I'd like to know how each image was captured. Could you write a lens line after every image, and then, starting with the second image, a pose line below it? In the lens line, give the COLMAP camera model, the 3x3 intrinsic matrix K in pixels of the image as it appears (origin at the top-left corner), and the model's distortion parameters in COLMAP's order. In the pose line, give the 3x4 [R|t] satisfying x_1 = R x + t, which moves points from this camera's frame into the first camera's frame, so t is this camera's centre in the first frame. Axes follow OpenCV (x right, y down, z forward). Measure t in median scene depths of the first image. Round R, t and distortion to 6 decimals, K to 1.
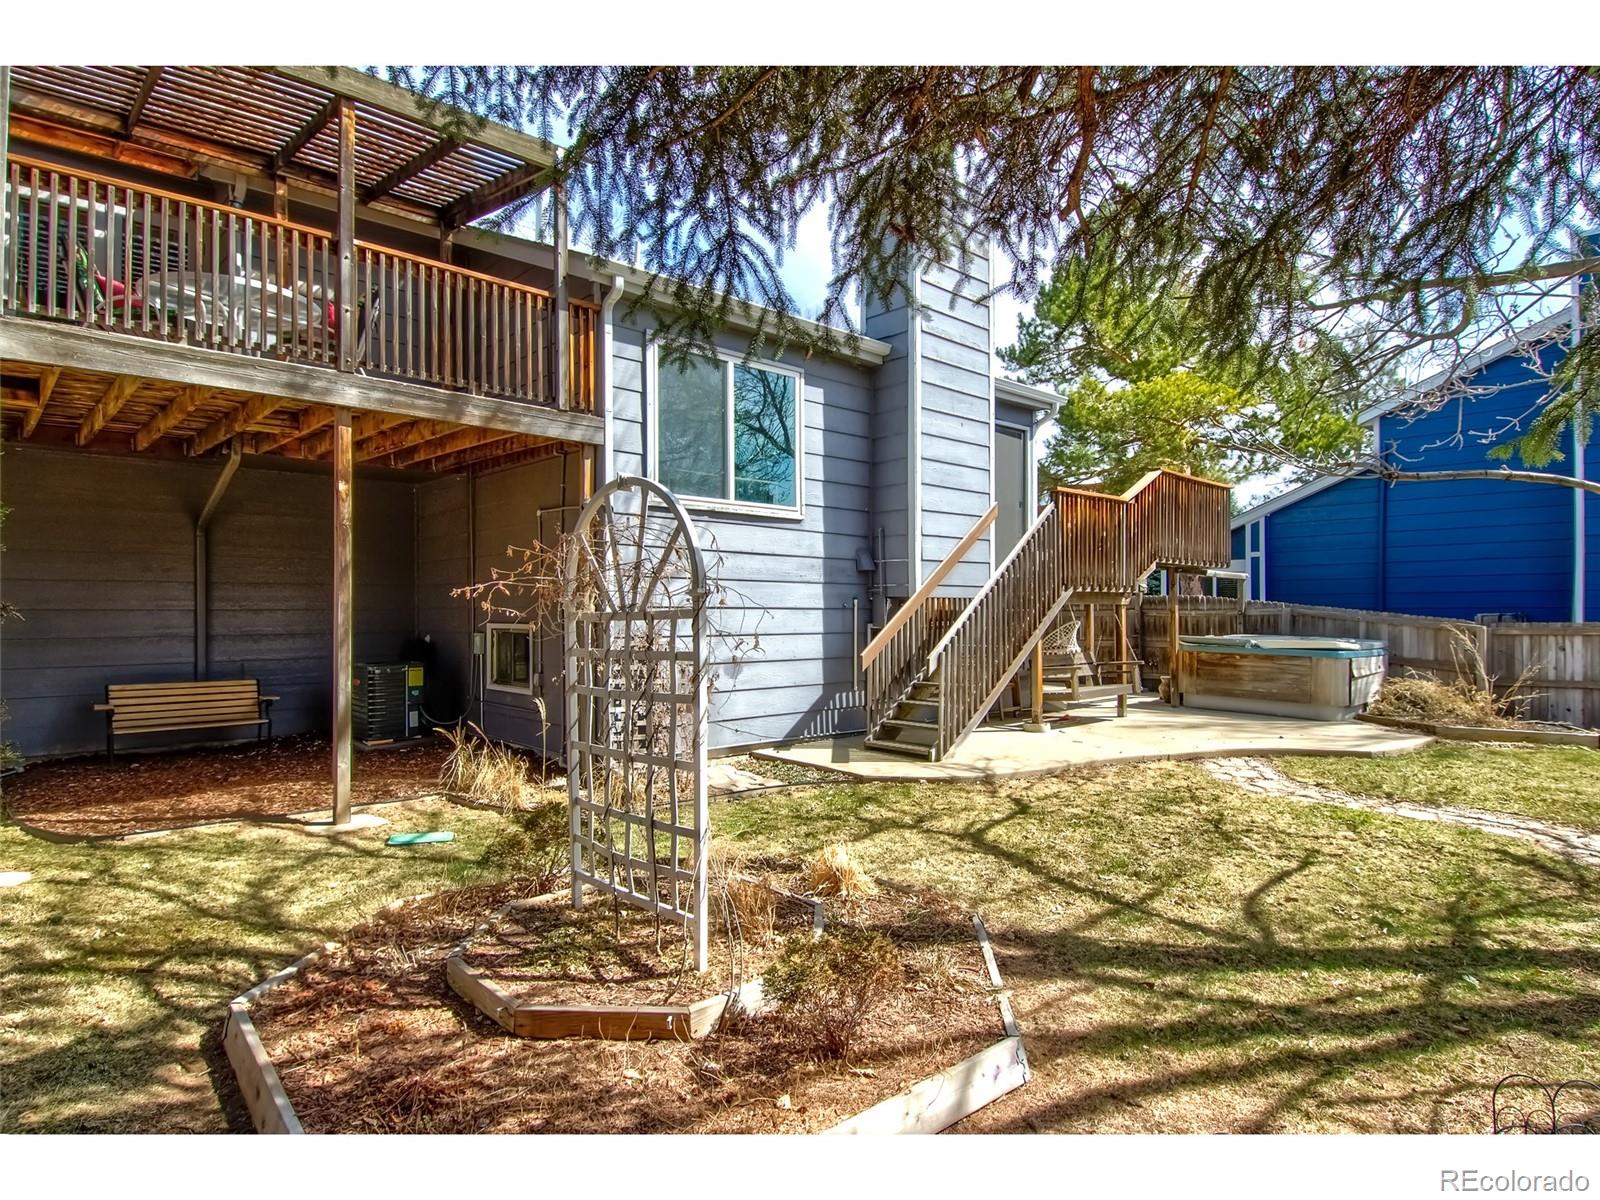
lens RADIAL K [[849.4, 0, 798.9], [0, 849.4, 607.3], [0, 0, 1]] dist [-0.000791, -0.000047]
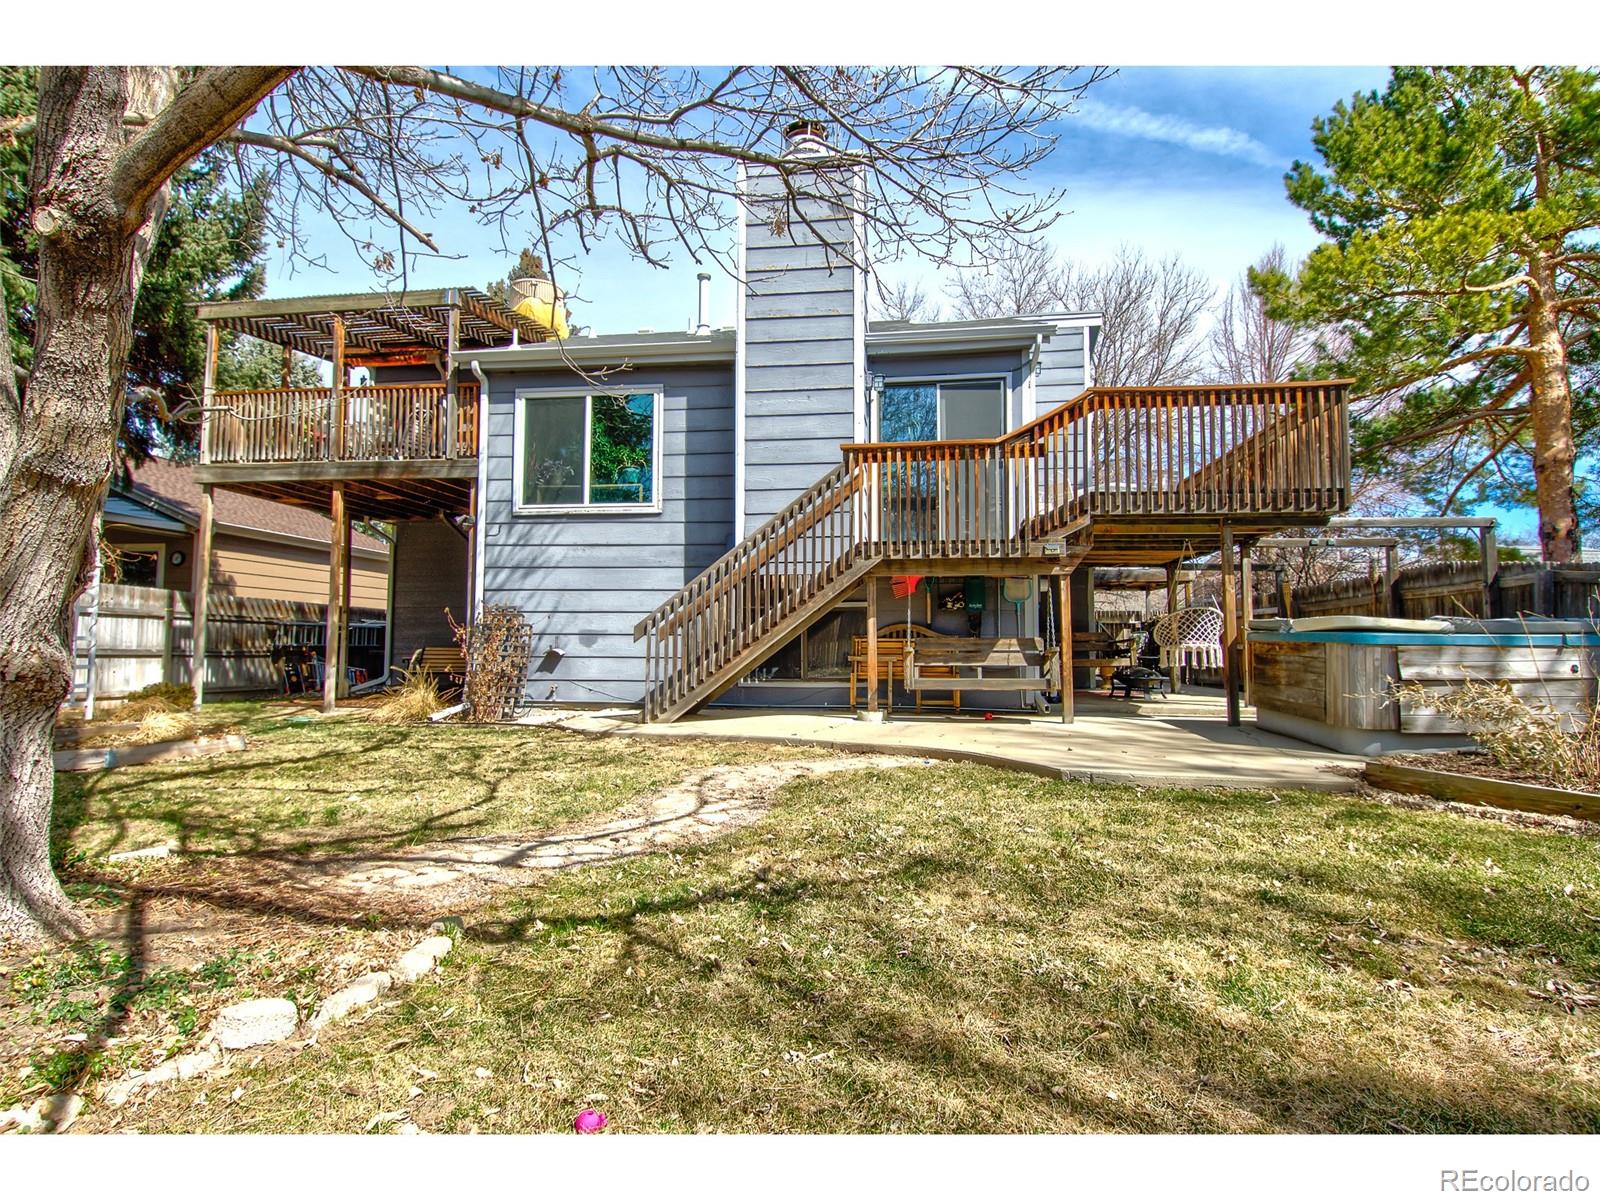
lens RADIAL K [[849.4, 0, 799.1], [0, 849.4, 596.8], [0, 0, 1]] dist [-0.000791, -0.000047]
pose [[0.643119, -0.040725, -0.764683, 1.074672], [-0.006662, 0.998249, -0.058767, 0.082383], [0.765737, 0.042888, 0.641722, 0.441373]]
